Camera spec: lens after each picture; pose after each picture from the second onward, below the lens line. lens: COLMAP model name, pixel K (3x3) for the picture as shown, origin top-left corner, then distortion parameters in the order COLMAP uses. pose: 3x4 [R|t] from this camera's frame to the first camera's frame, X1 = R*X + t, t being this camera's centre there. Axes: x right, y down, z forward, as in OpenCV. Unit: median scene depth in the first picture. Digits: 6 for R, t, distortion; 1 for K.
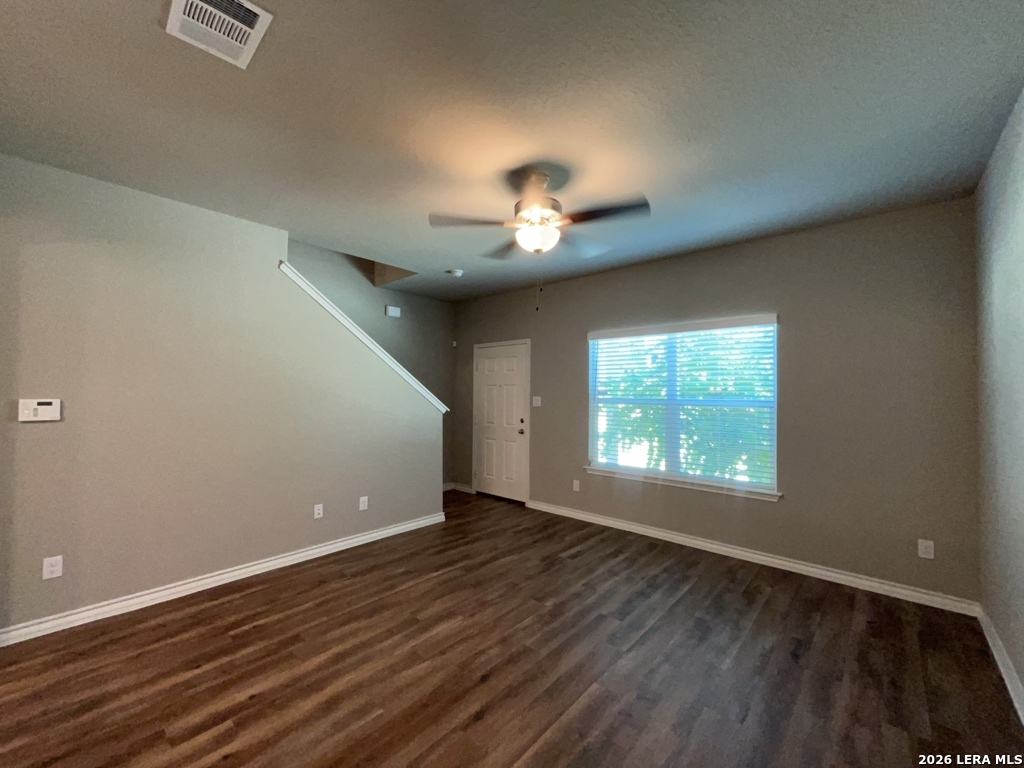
lens RADIAL K [[413.1, 0, 517.6], [0, 413.1, 391.7], [0, 0, 1]] dist [-0.002533, -0.000296]
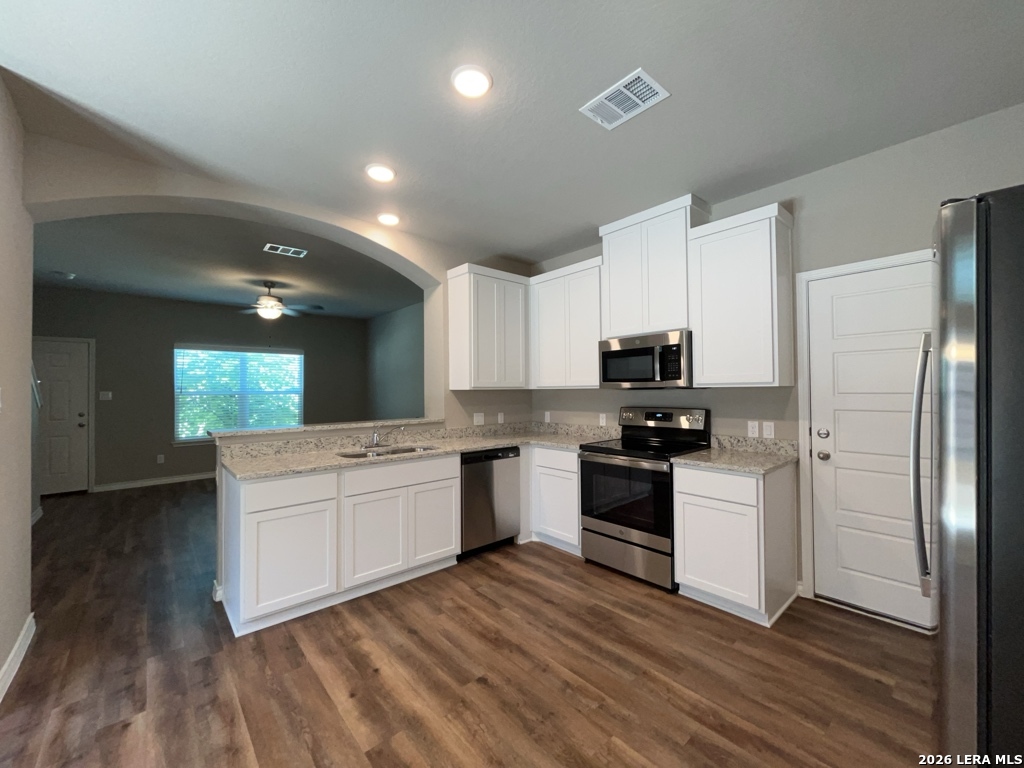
lens RADIAL K [[413.1, 0, 510.2], [0, 413.1, 386.0], [0, 0, 1]] dist [-0.002533, -0.000296]
pose [[0.129397, 0.001781, 0.991591, -1.544840], [0.008151, 0.999963, -0.002859, 0.014039], [-0.991559, 0.008452, 0.129377, -0.413482]]
